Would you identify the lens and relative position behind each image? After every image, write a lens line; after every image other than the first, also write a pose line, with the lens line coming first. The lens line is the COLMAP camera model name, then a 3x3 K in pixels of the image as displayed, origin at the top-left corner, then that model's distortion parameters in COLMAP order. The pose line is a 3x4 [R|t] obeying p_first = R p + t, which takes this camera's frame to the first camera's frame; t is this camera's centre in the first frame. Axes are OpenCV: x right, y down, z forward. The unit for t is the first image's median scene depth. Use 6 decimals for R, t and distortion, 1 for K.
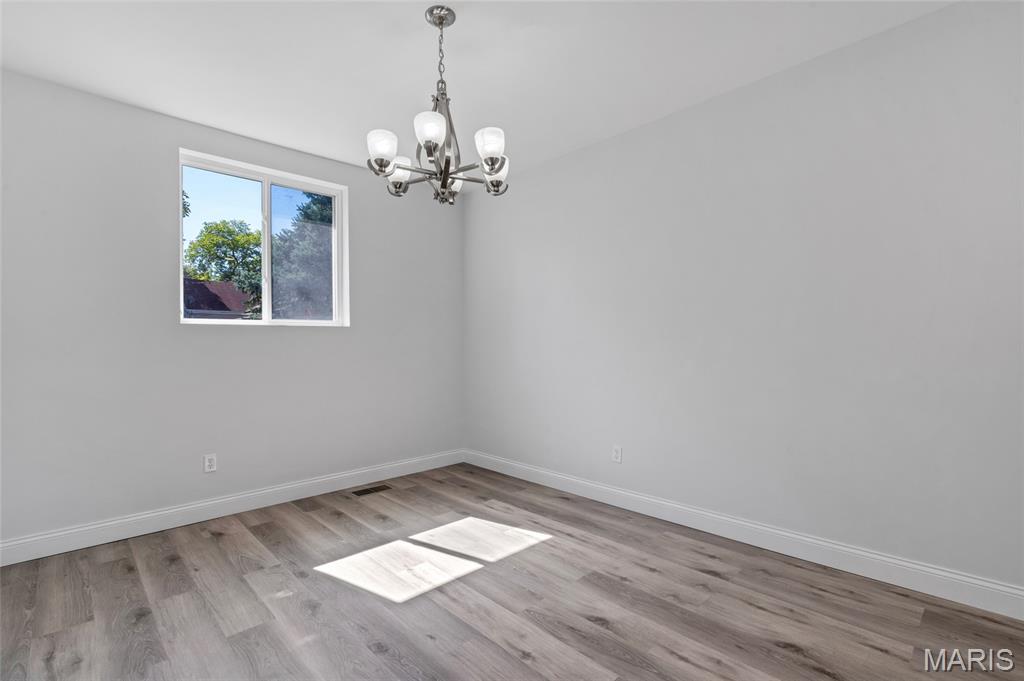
lens RADIAL K [[467.9, 0, 509.1], [0, 467.9, 340.3], [0, 0, 1]] dist [-0.002398, 0.000109]
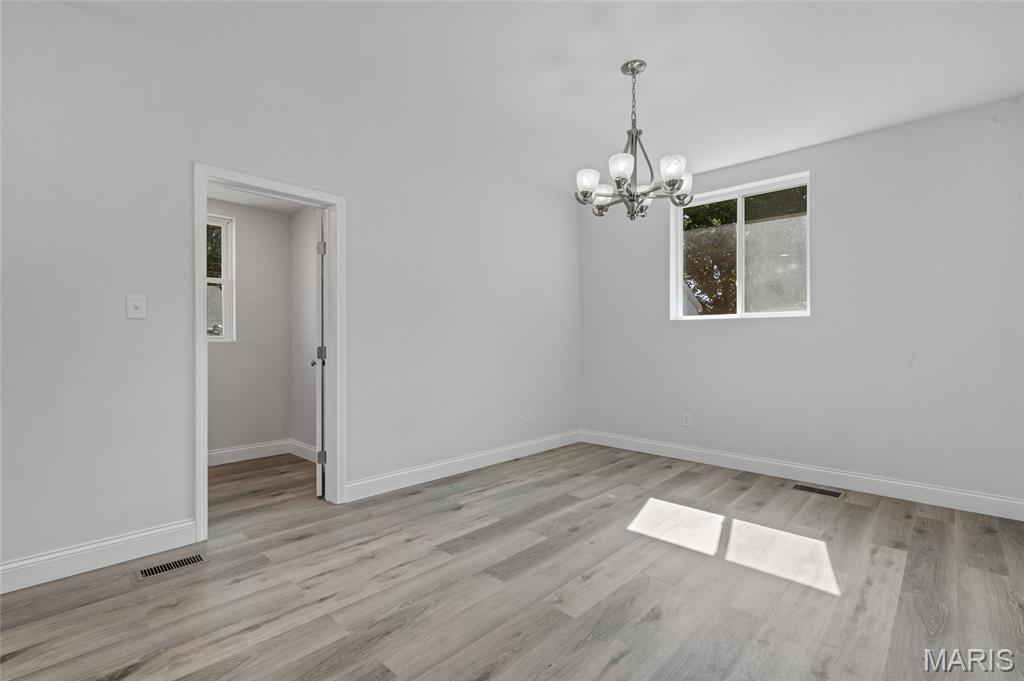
lens RADIAL K [[467.9, 0, 509.1], [0, 467.9, 340.3], [0, 0, 1]] dist [-0.002398, 0.000109]
pose [[0.053255, 0.012021, -0.998509, 0.808639], [0.007164, 0.999897, 0.012420, 0.005788], [0.998555, -0.007814, 0.053163, 0.454662]]
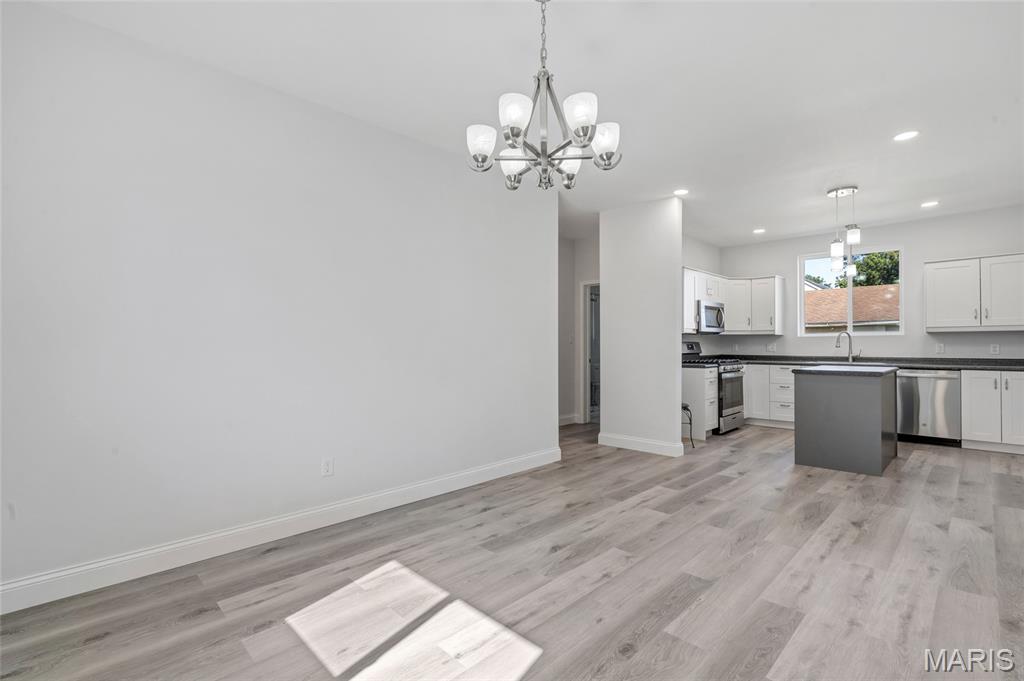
lens RADIAL K [[467.9, 0, 509.1], [0, 467.9, 340.3], [0, 0, 1]] dist [-0.002398, 0.000109]
pose [[-0.020451, 0.019542, 0.999600, -0.807560], [-0.006085, 0.999788, -0.019670, 0.023169], [-0.999772, -0.006485, -0.020328, 0.817343]]
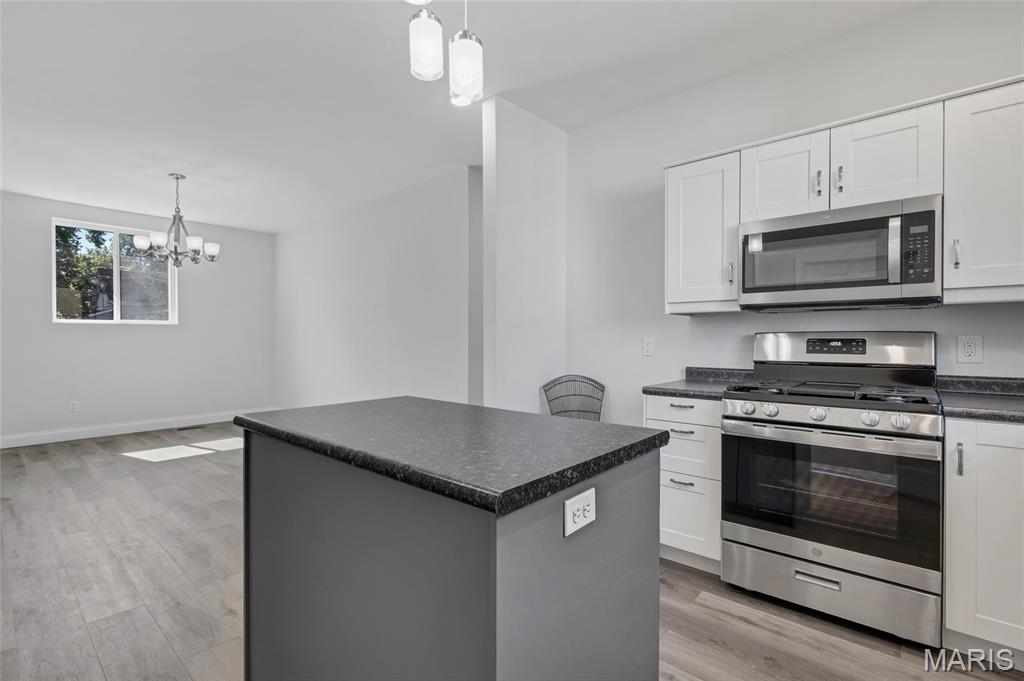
lens RADIAL K [[467.9, 0, 509.1], [0, 467.9, 340.3], [0, 0, 1]] dist [-0.002398, 0.000109]
pose [[0.995789, 0.008388, 0.091290, 0.845517], [-0.009384, 0.999901, 0.010485, -0.005760], [-0.091193, -0.011297, 0.995769, -0.891009]]
